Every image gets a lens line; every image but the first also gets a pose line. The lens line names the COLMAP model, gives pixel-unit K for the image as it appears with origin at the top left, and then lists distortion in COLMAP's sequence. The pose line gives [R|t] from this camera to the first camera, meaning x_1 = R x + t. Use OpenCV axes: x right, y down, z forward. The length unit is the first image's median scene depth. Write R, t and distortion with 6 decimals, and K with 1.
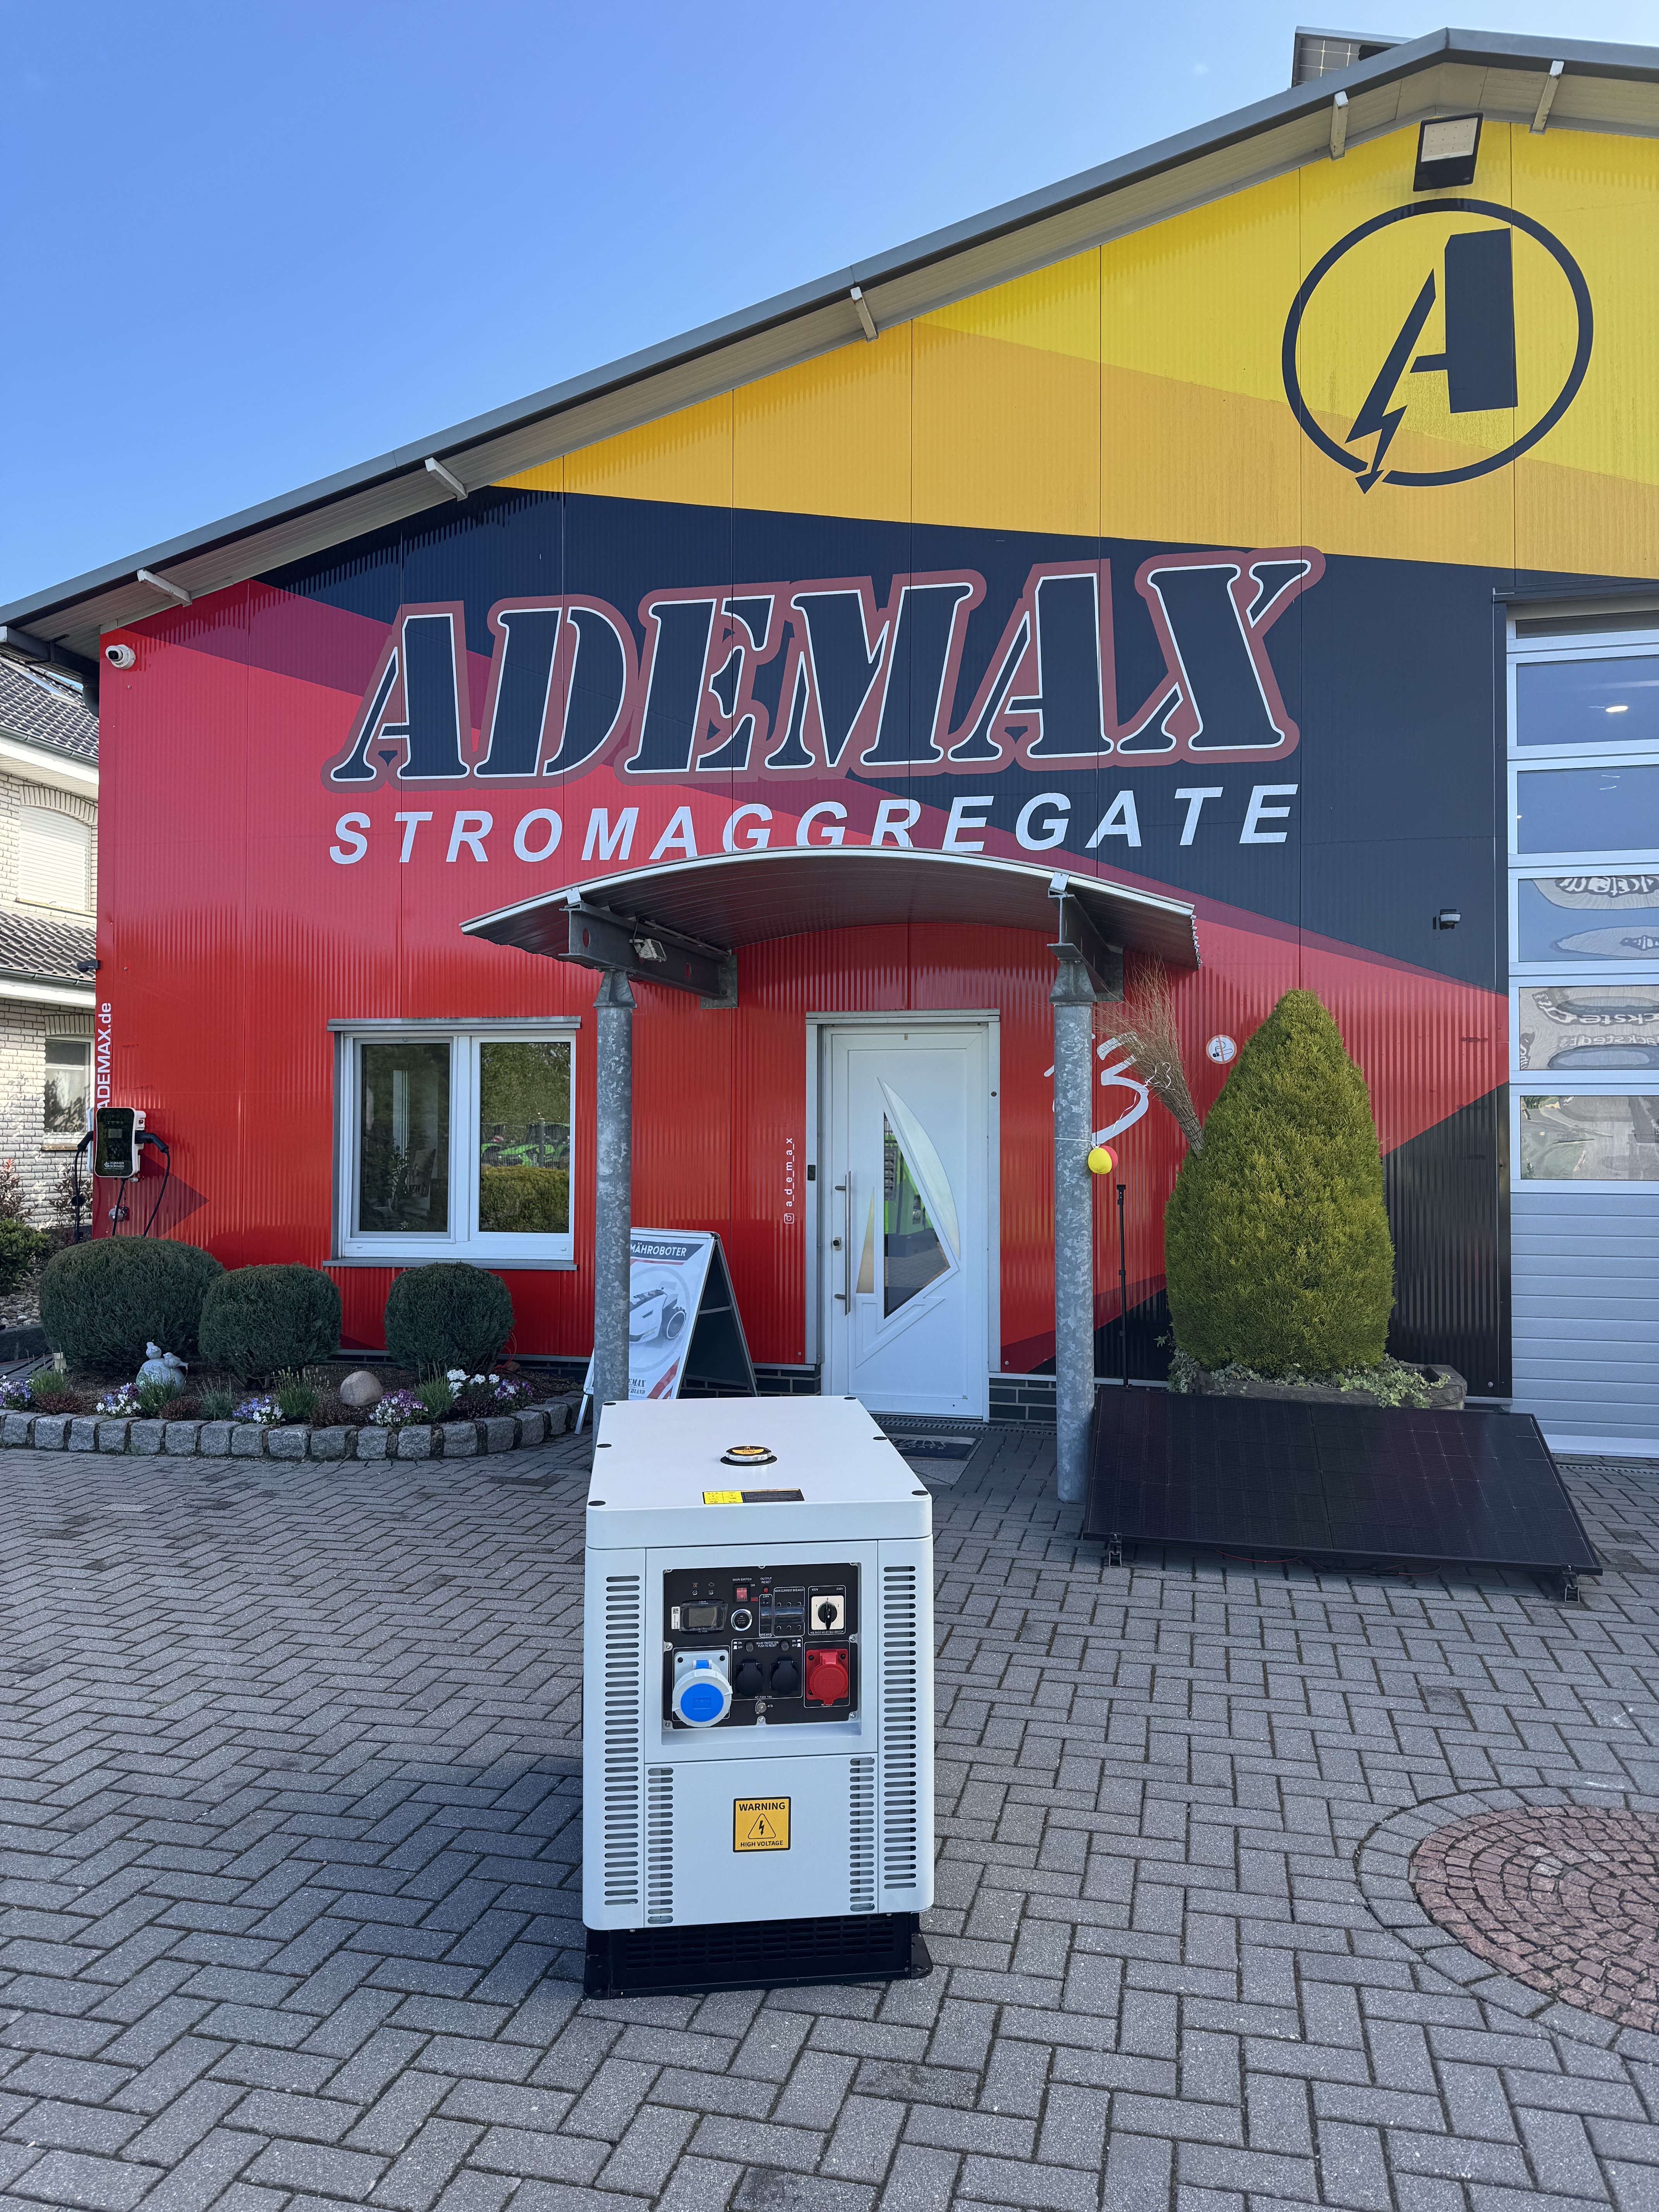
lens RADIAL K [[1544.7, 0, 830.4], [0, 1544.7, 1099.5], [0, 0, 1]] dist [0.109061, -0.174975]
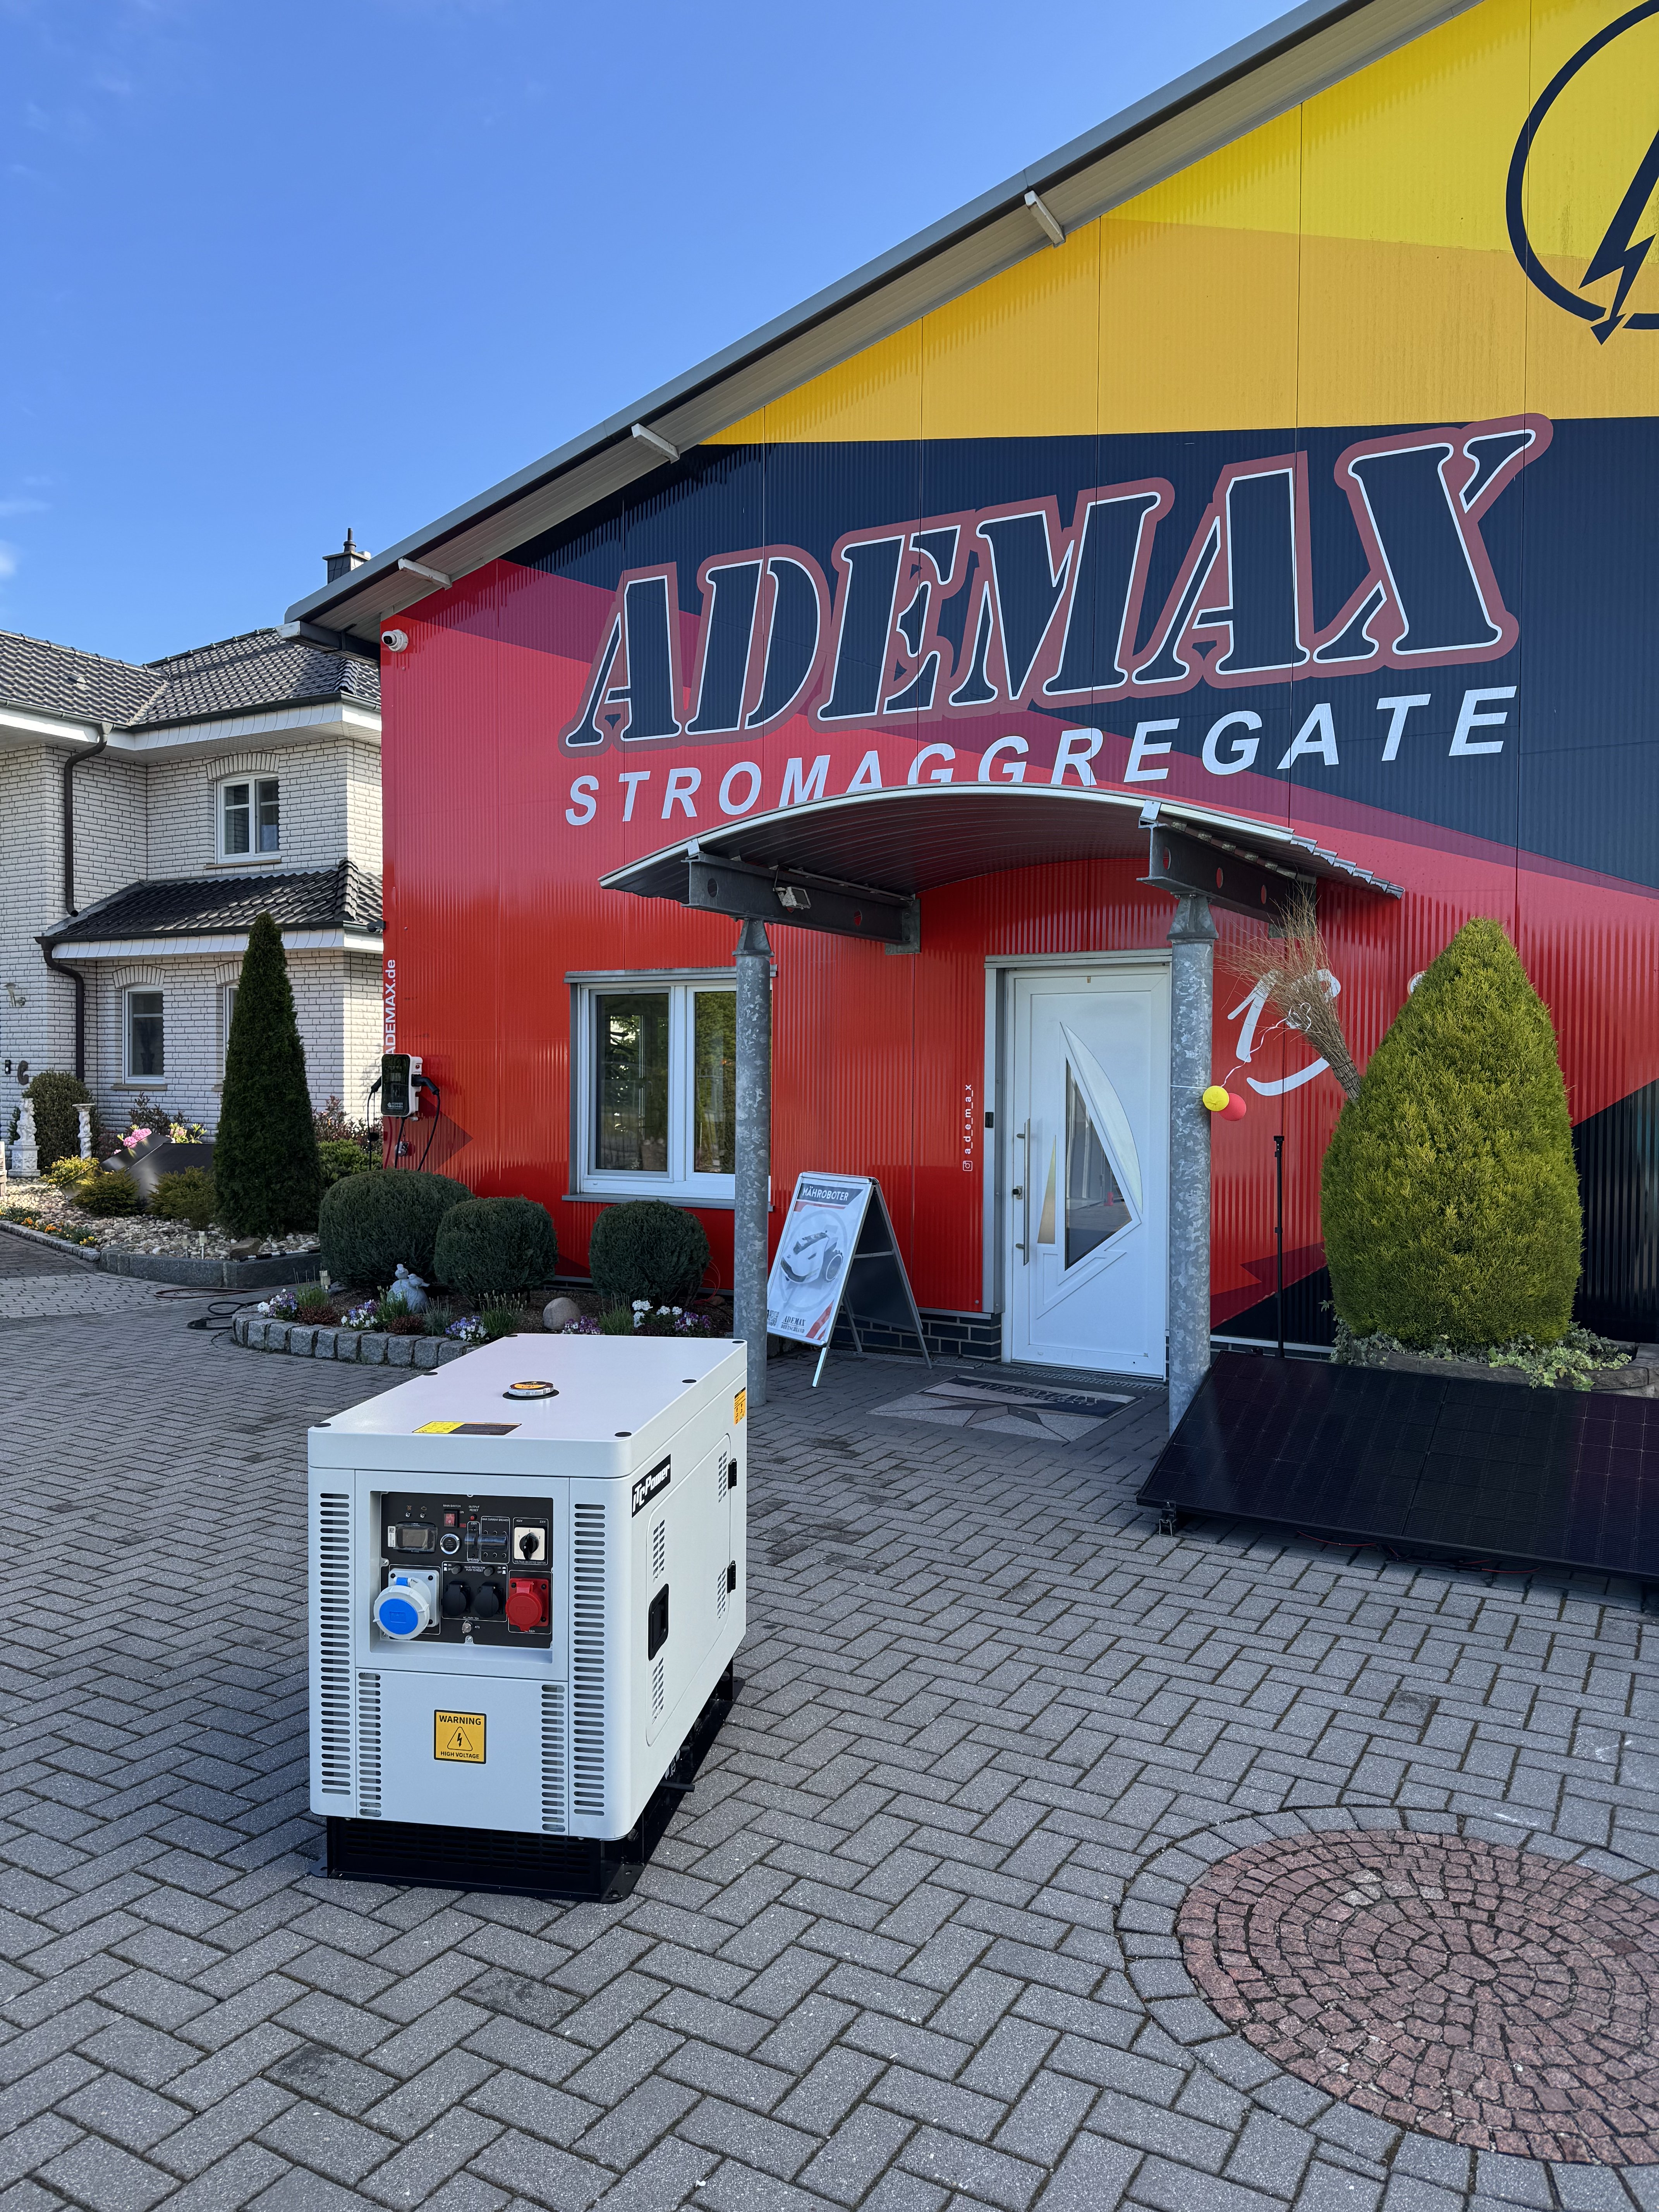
lens RADIAL K [[1542.1, 0, 838.3], [0, 1542.1, 1111.6], [0, 0, 1]] dist [0.129286, -0.238000]
pose [[0.960197, 0.009093, -0.279174, 0.212435], [0.002619, 0.999133, 0.041550, 0.001342], [0.279310, -0.040628, 0.959341, 0.037210]]
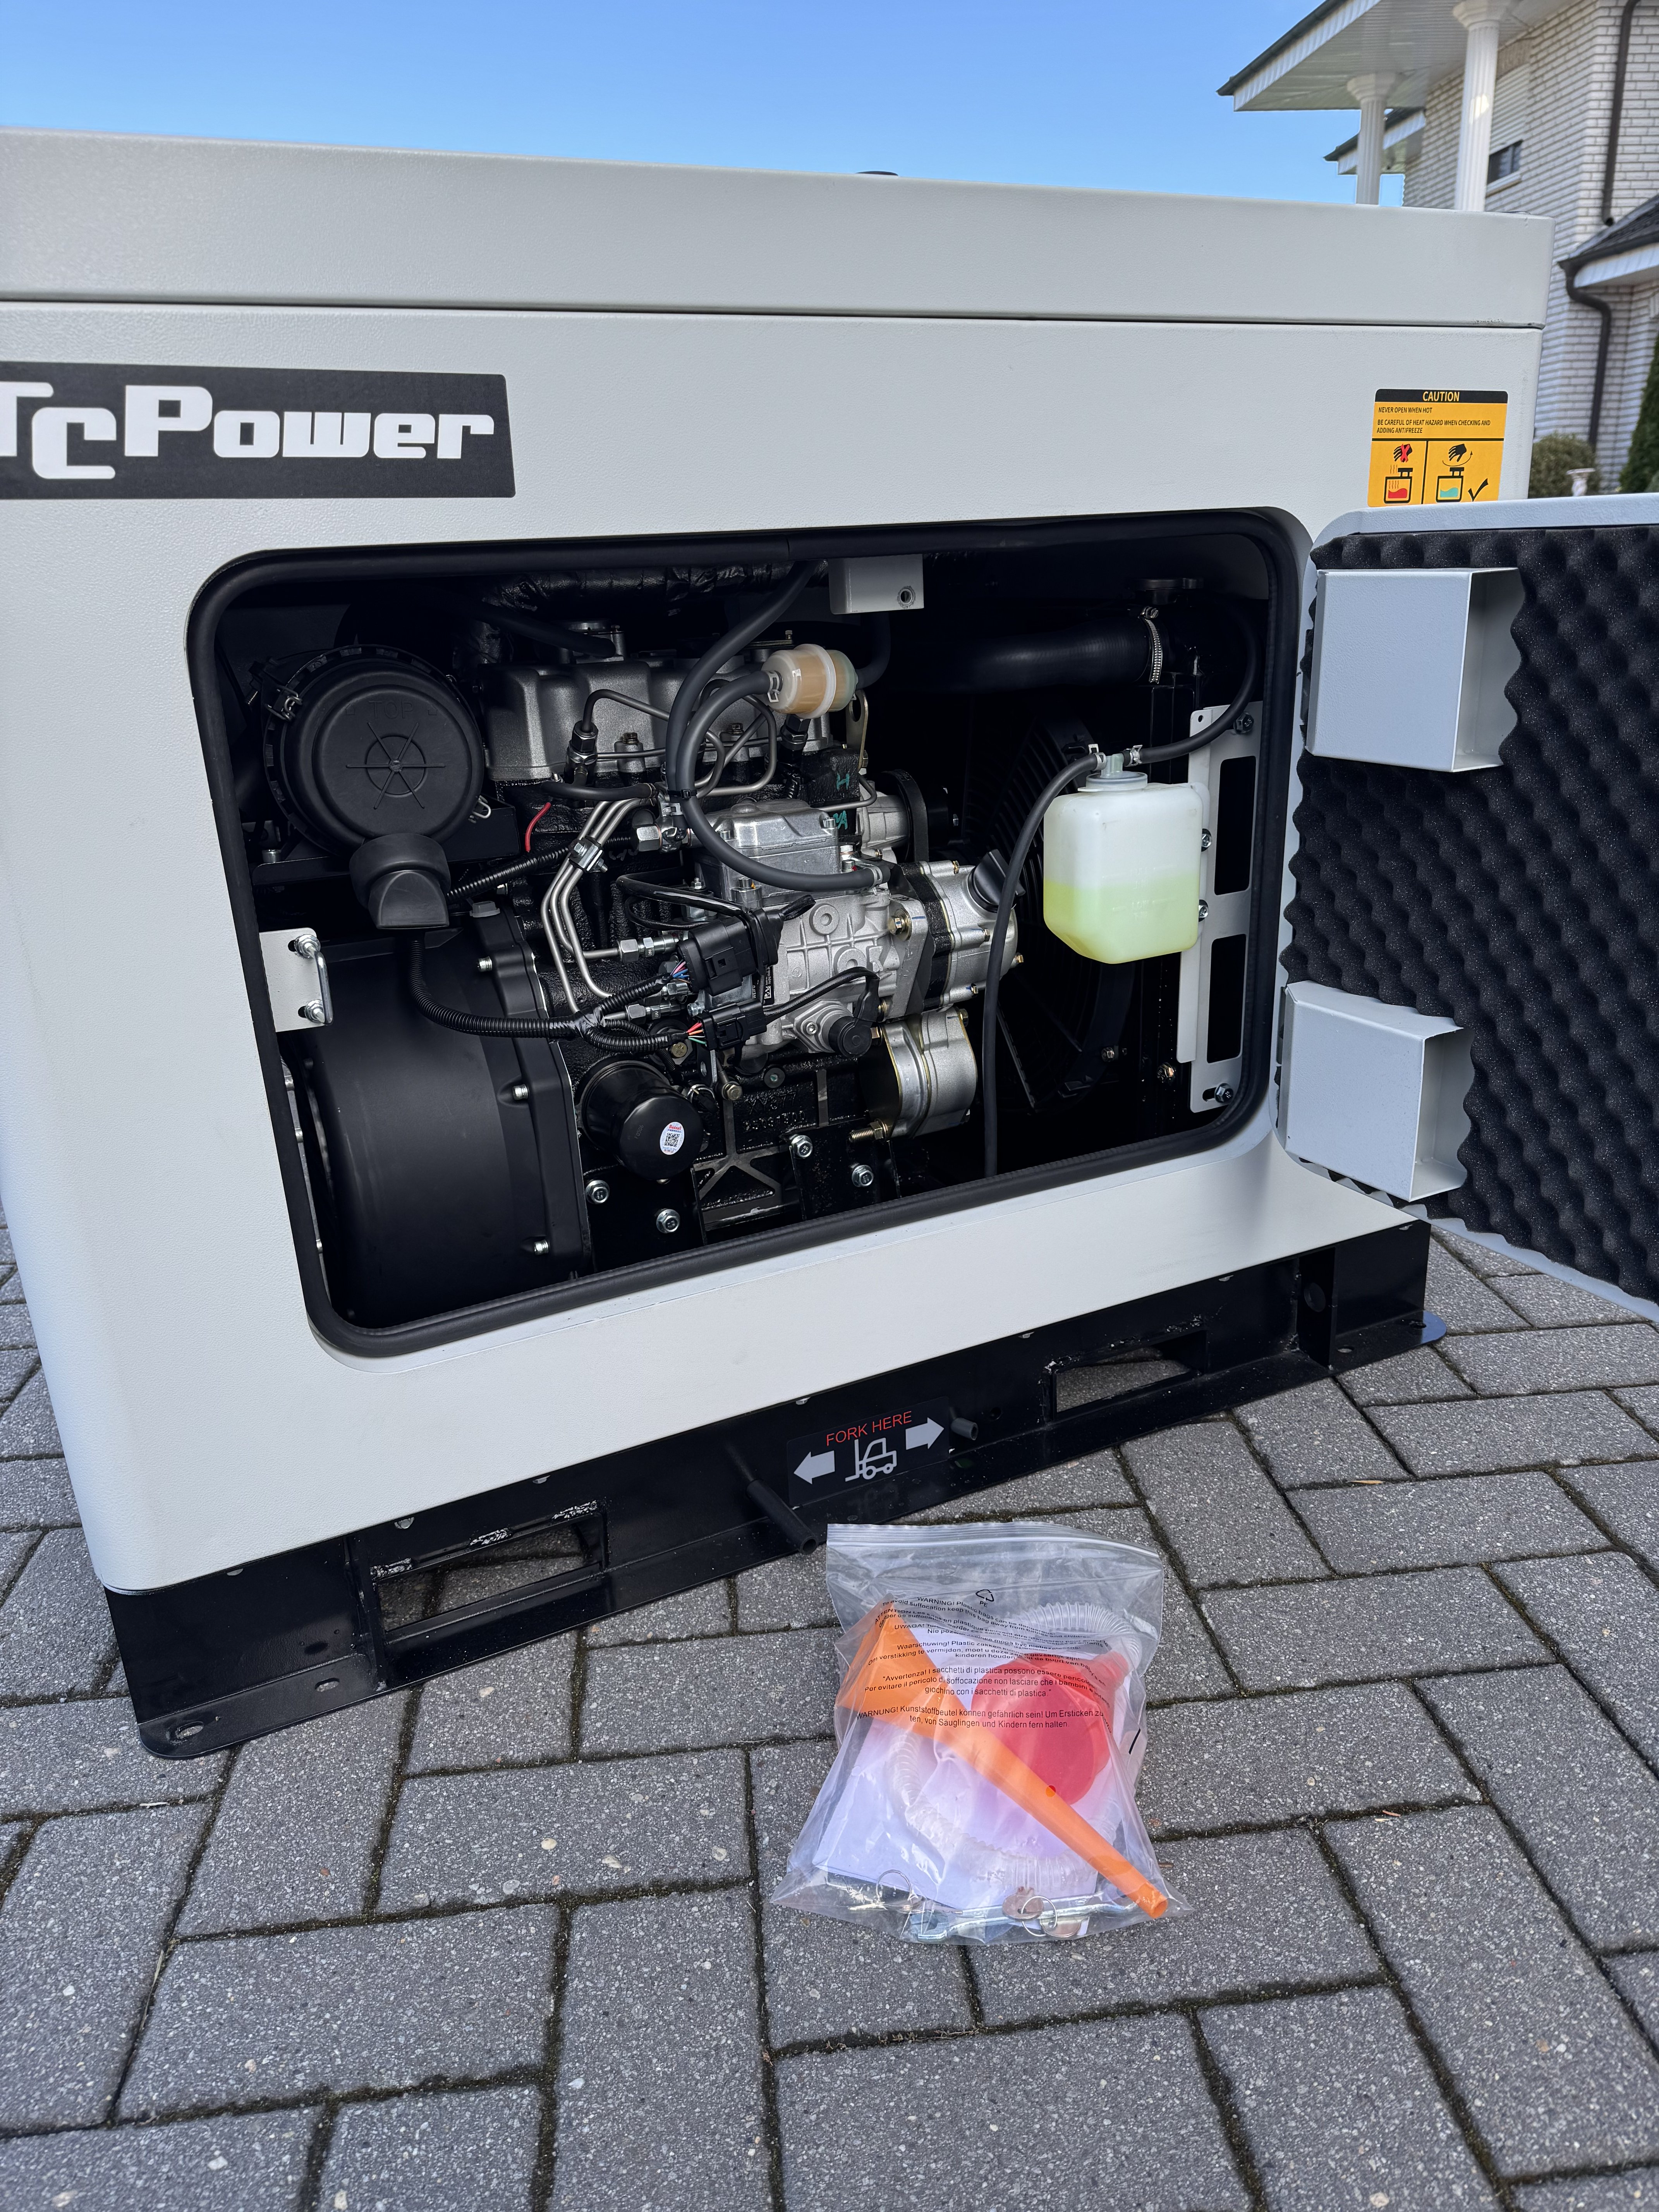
lens RADIAL K [[1548.7, 0, 831.5], [0, 1548.7, 1111.0], [0, 0, 1]] dist [0.118412, -0.173187]
pose [[0.324870, 0.302254, -0.896160, 0.162054], [0.055801, 0.939780, 0.337194, 0.144592], [0.944111, -0.159551, 0.288441, 0.469906]]
